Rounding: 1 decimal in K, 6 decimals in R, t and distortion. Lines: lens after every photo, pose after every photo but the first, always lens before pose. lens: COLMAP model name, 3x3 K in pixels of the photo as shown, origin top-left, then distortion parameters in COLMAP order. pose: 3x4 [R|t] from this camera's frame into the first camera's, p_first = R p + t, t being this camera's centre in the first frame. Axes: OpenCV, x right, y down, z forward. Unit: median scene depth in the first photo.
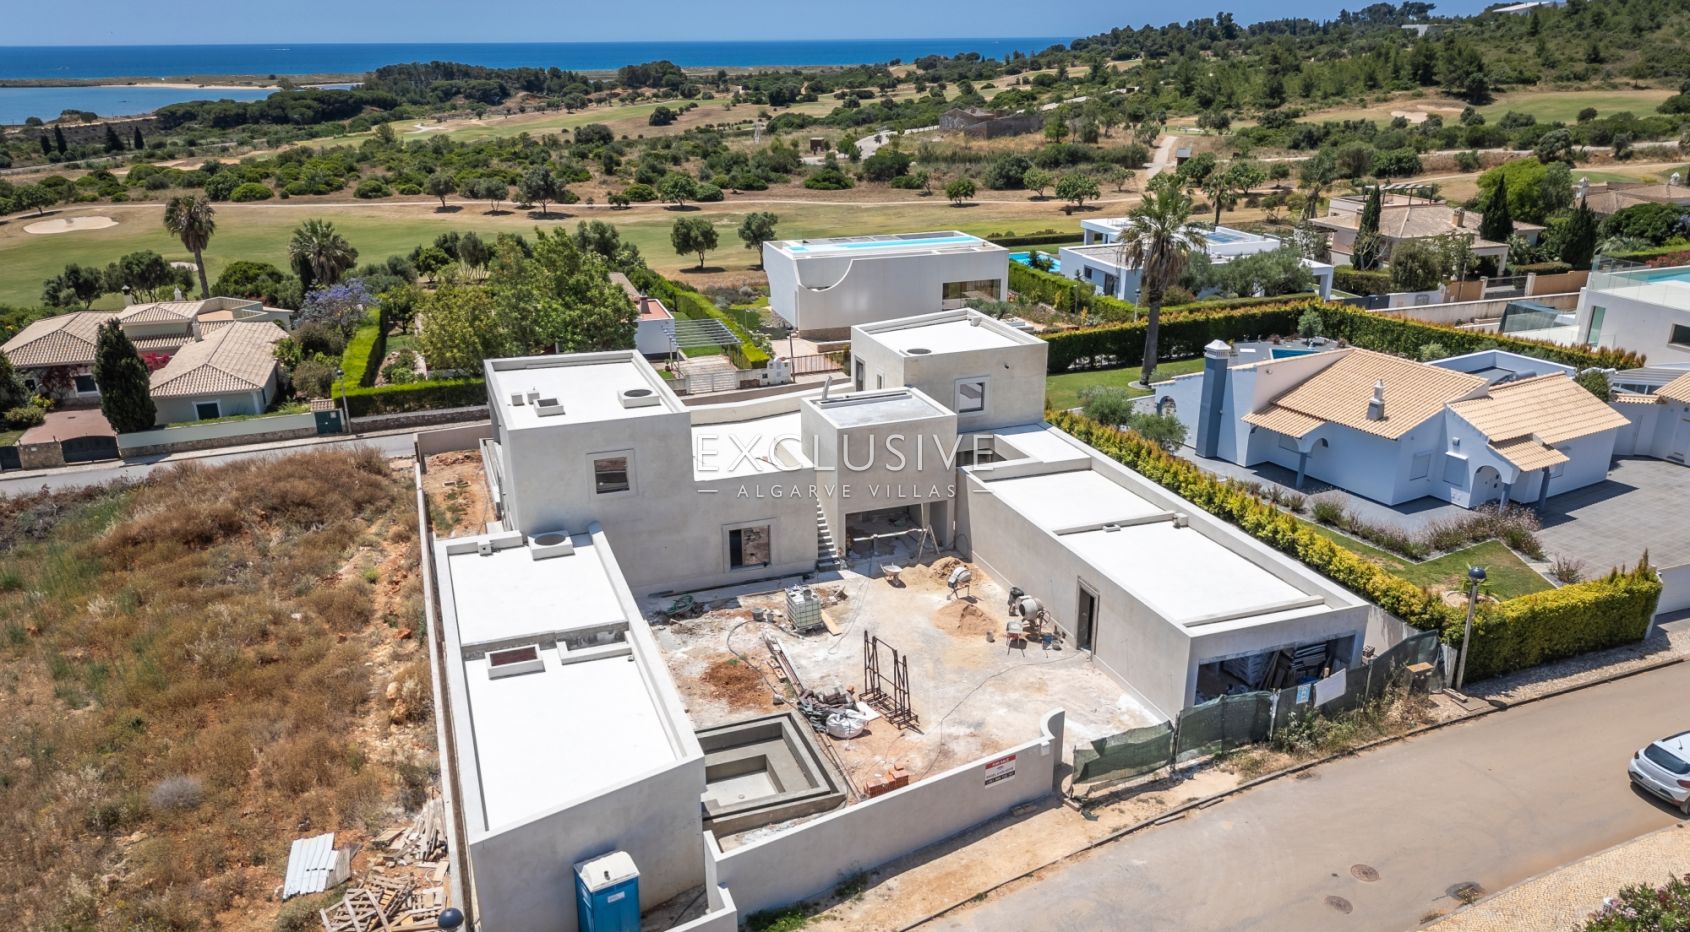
lens RADIAL K [[1205.8, 0, 839.9], [0, 1205.8, 522.0], [0, 0, 1]] dist [0.029806, -0.034201]
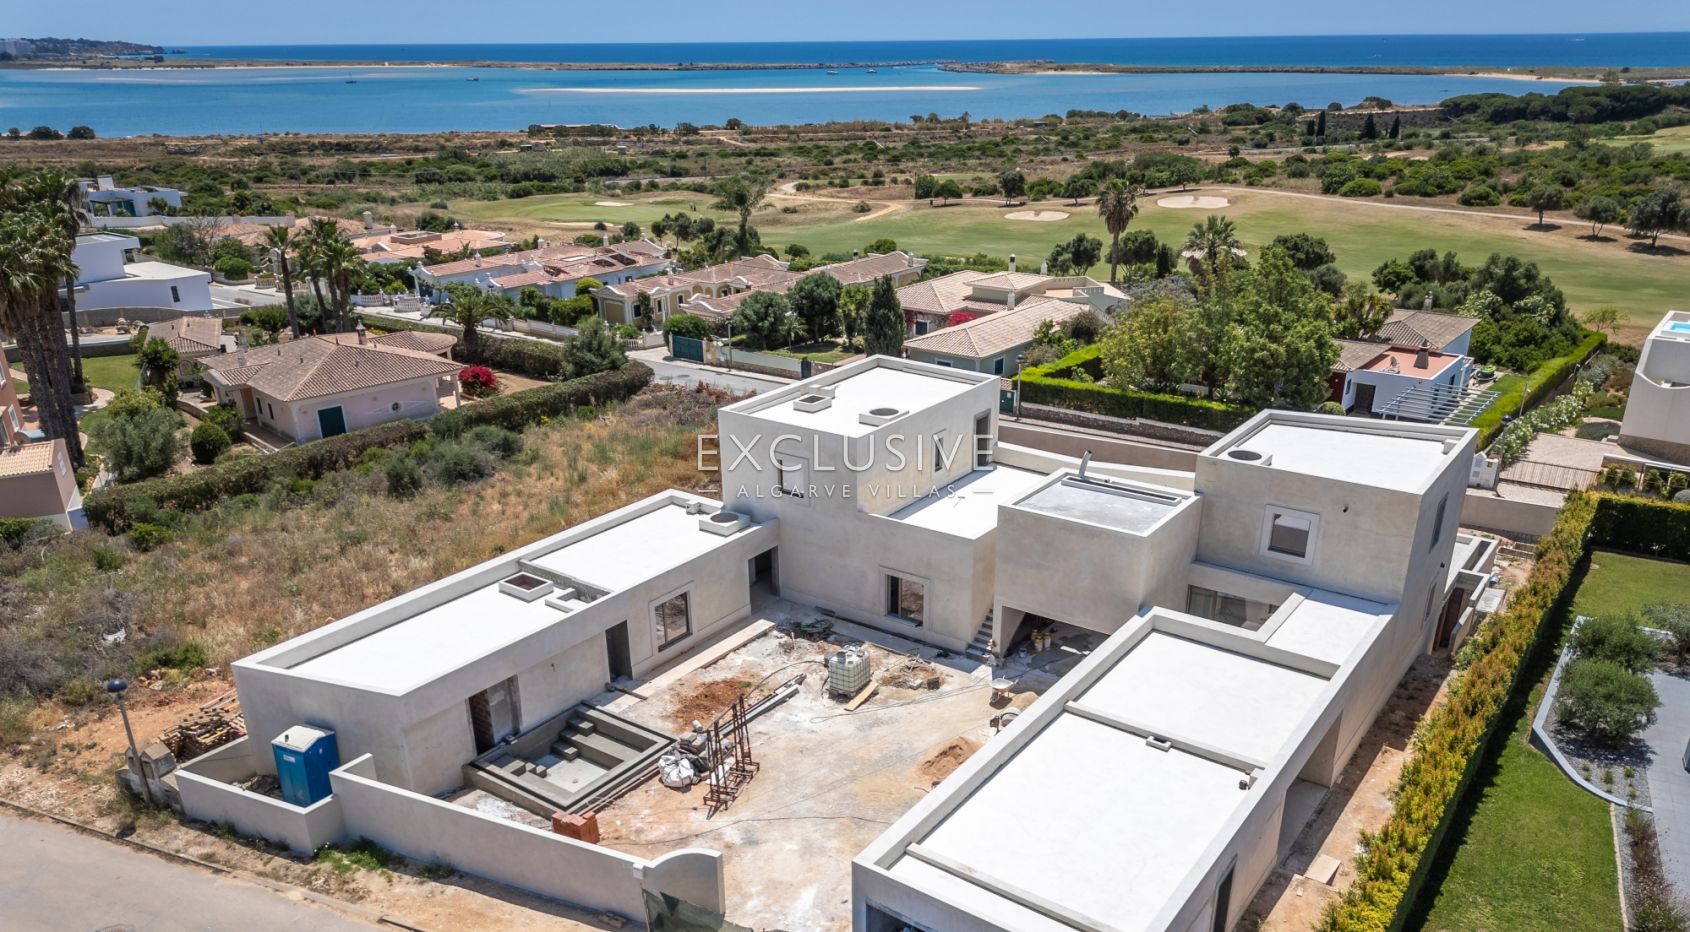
lens RADIAL K [[1205.8, 0, 848.3], [0, 1205.8, 593.8], [0, 0, 1]] dist [0.029806, -0.034201]
pose [[0.566567, 0.344737, -0.748437, 0.499994], [-0.300598, 0.932156, 0.201807, -0.132693], [0.767230, 0.110641, 0.631756, 0.318851]]
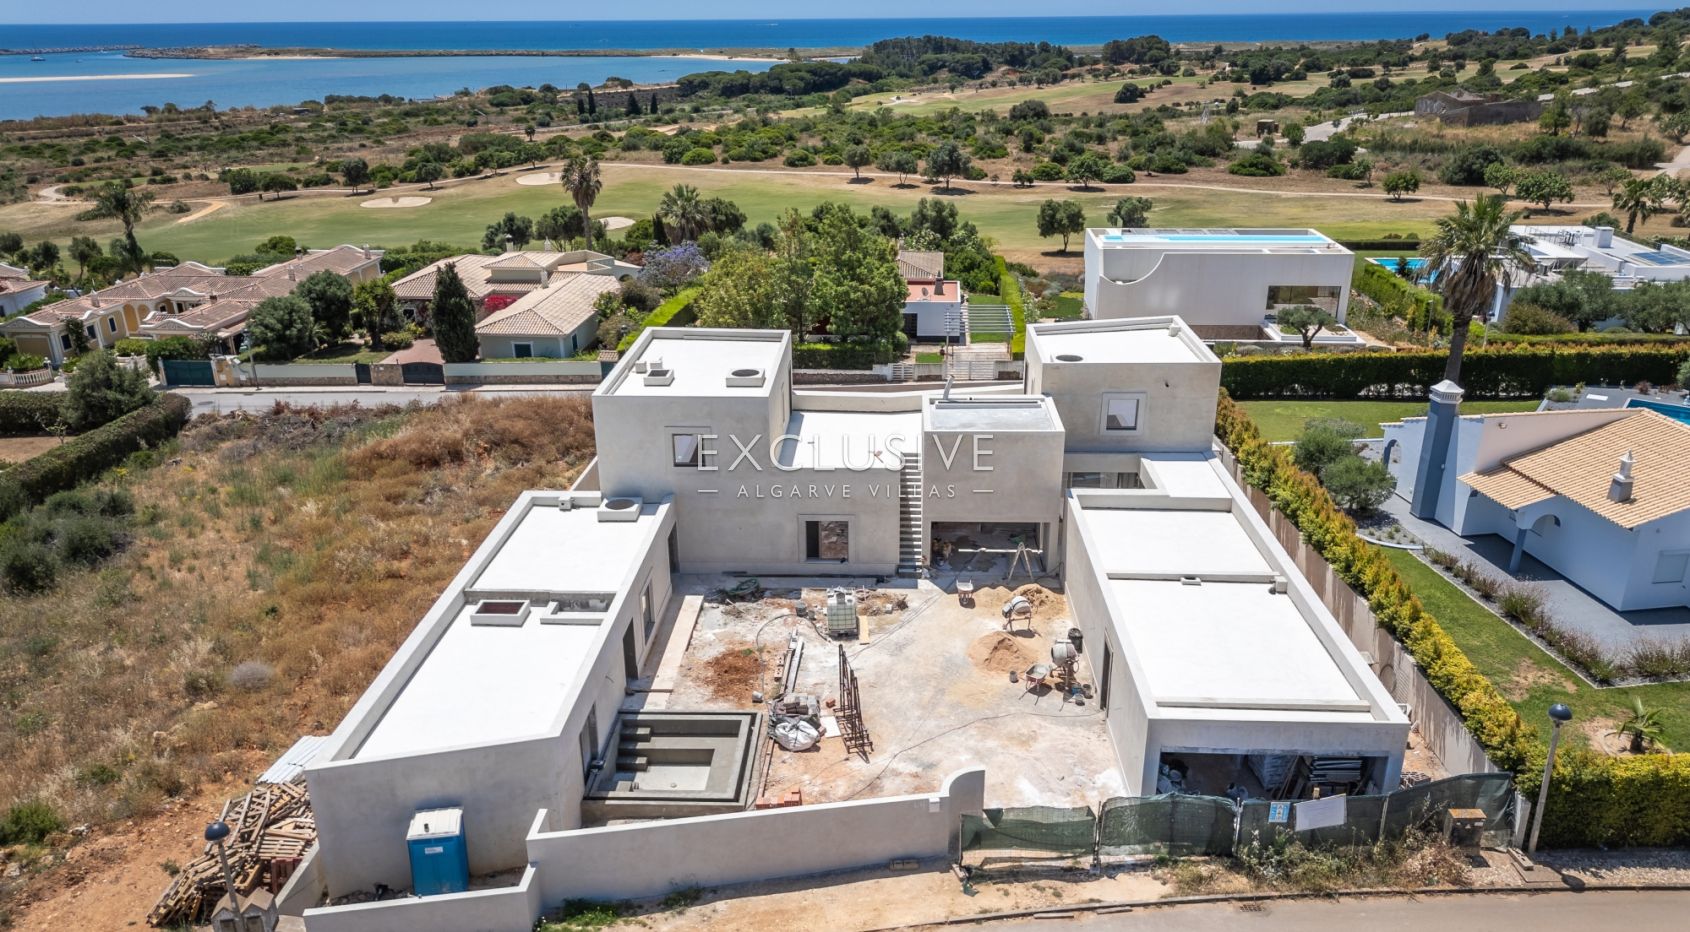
lens RADIAL K [[1205.8, 0, 842.1], [0, 1205.8, 528.6], [0, 0, 1]] dist [0.029806, -0.034201]
pose [[0.927102, 0.146486, -0.344999, 0.230367], [-0.138555, 0.989206, 0.047683, -0.031437], [0.348260, 0.003594, 0.937391, 0.070995]]
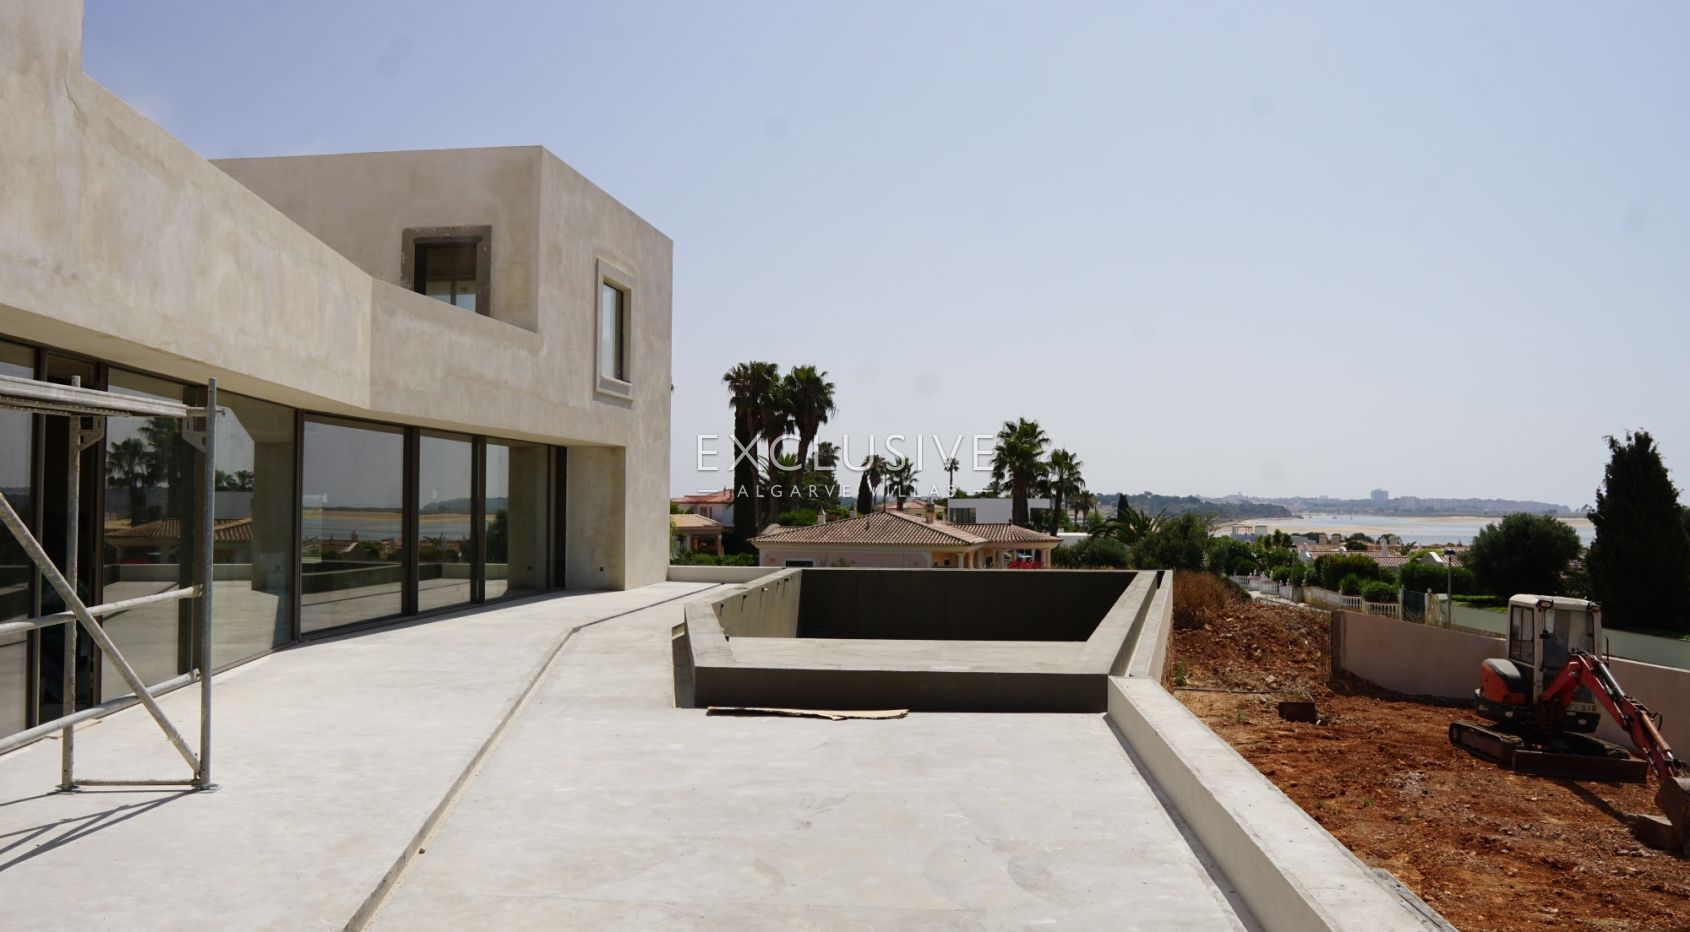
lens RADIAL K [[1205.8, 0, 839.7], [0, 1205.8, 476.3], [0, 0, 1]] dist [0.029806, -0.034201]
pose [[-0.445027, -0.017787, -0.895340, 0.113084], [-0.330502, 0.932483, 0.145750, -0.136592], [0.832297, 0.360775, -0.420859, 1.205632]]
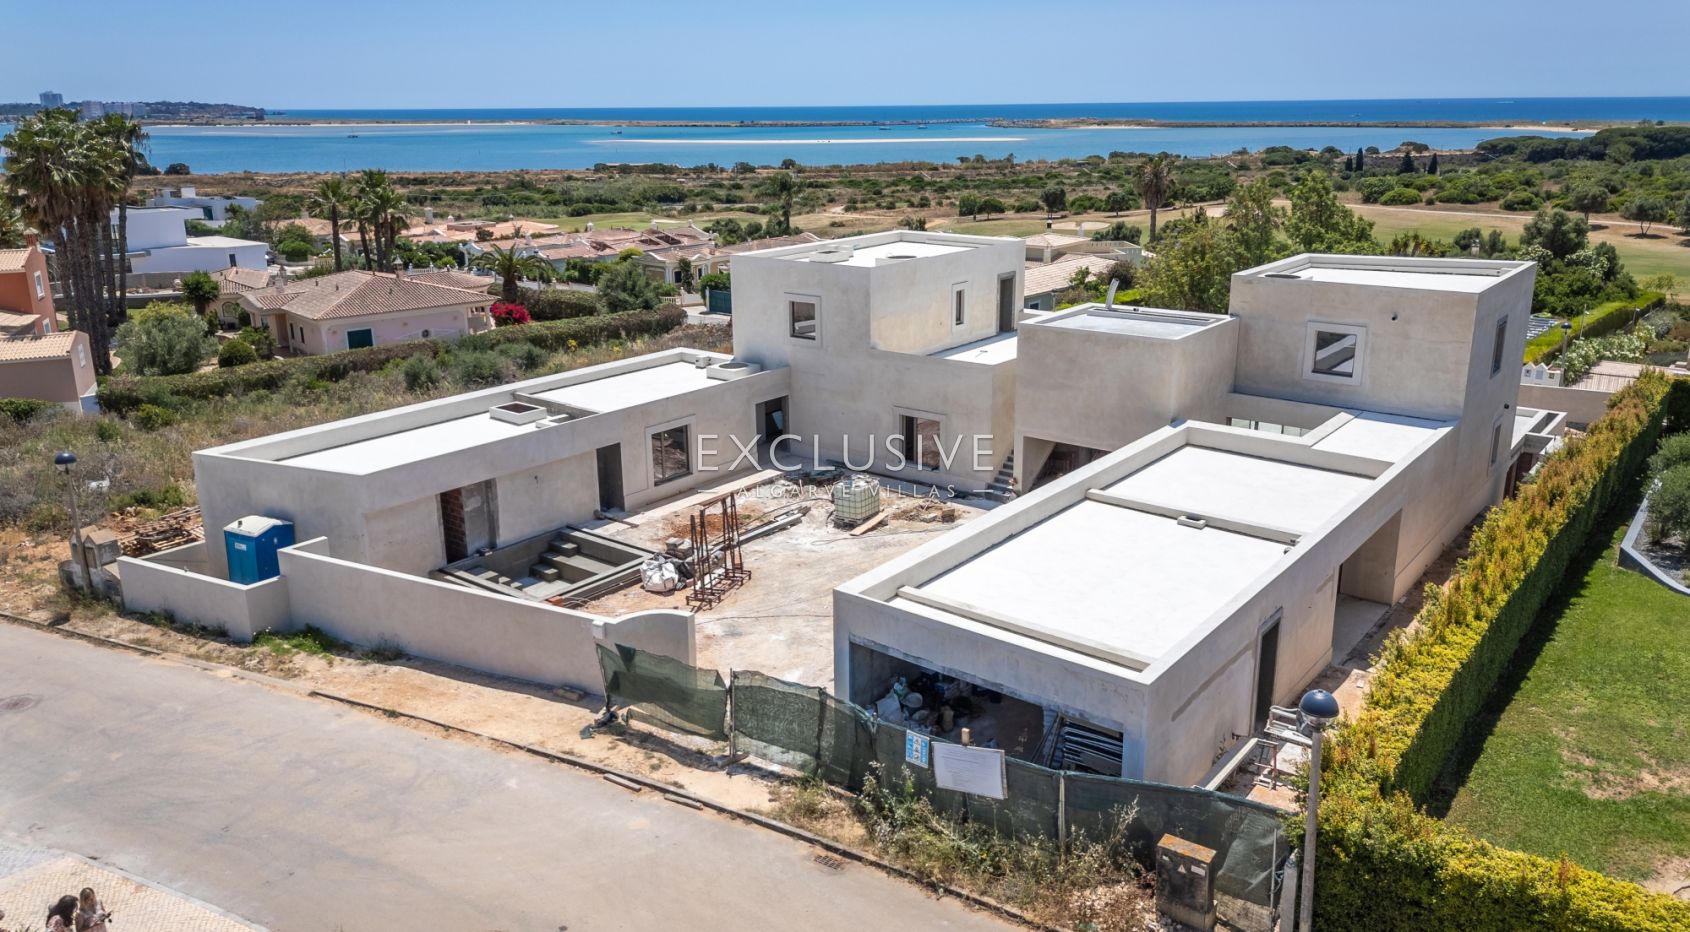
lens RADIAL K [[1205.8, 0, 847.6], [0, 1205.8, 450.8], [0, 0, 1]] dist [0.029806, -0.034201]
pose [[0.530700, 0.234872, -0.814367, 0.509795], [-0.308028, 0.948584, 0.072849, -0.016494], [0.789606, 0.212187, 0.575760, 0.387076]]
